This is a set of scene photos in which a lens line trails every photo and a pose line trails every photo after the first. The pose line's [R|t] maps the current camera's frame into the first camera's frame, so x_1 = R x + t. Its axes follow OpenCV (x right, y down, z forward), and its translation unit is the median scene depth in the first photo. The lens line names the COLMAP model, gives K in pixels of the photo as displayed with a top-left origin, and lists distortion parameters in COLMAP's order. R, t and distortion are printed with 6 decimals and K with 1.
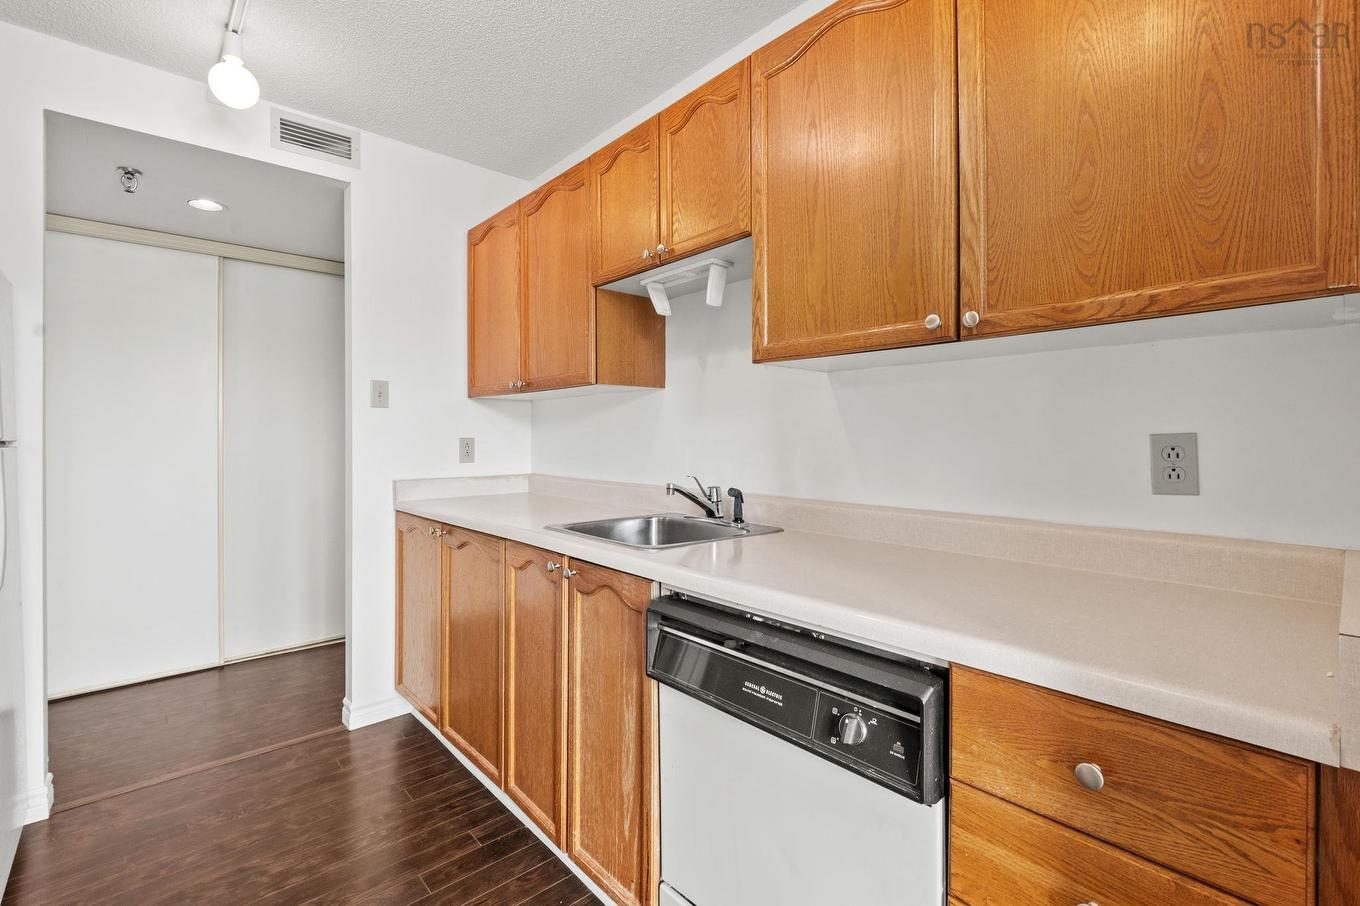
lens RADIAL K [[610.6, 0, 685.1], [0, 610.6, 434.4], [0, 0, 1]] dist [0.010180, -0.005966]
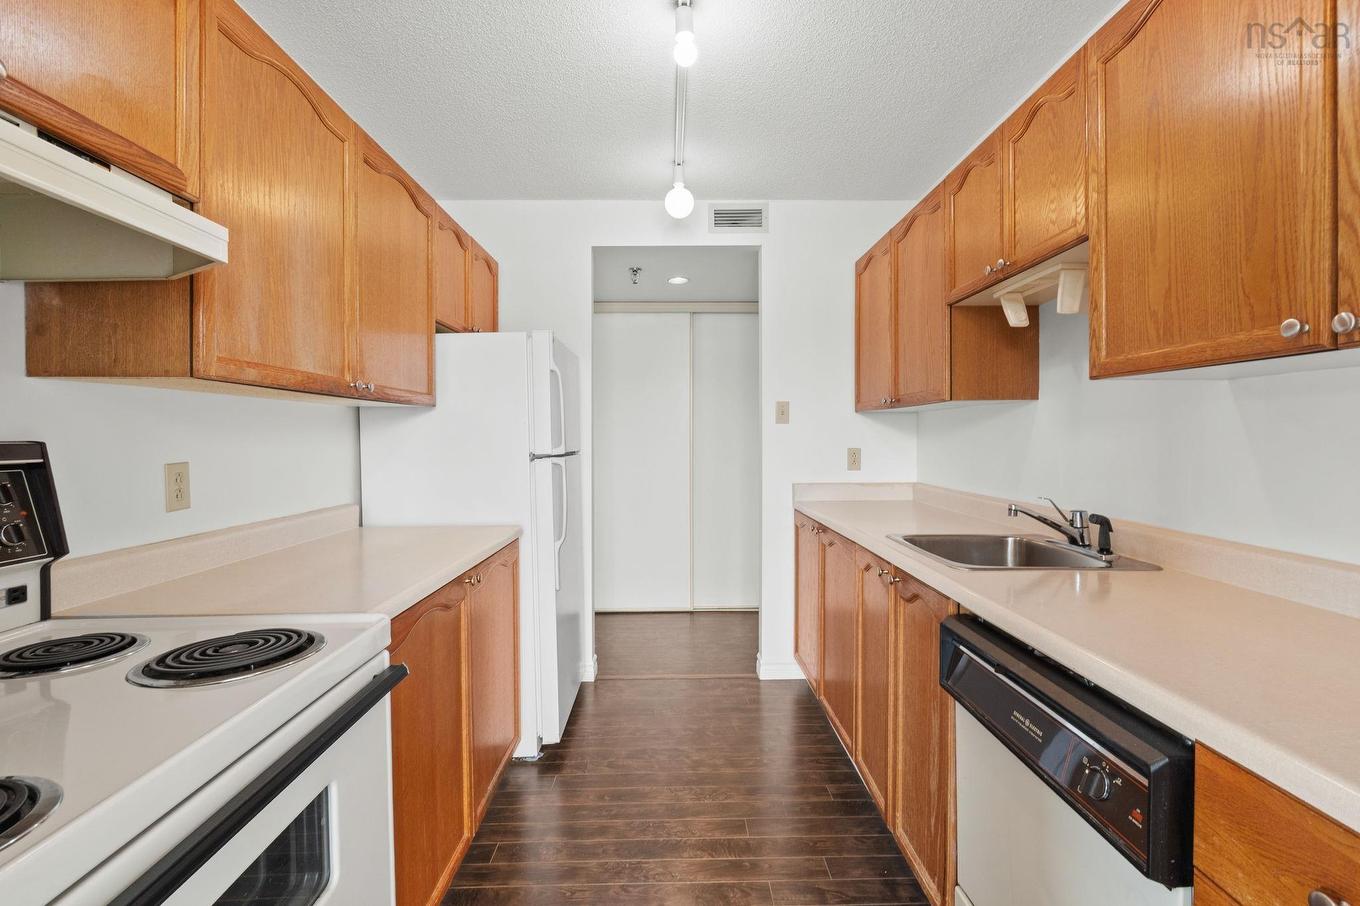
lens RADIAL K [[610.6, 0, 685.1], [0, 610.6, 434.4], [0, 0, 1]] dist [0.010180, -0.005966]
pose [[0.755796, -0.002120, -0.654804, 0.206799], [0.003701, 0.999993, 0.001035, -0.031602], [0.654797, -0.003206, 0.755798, -0.068475]]
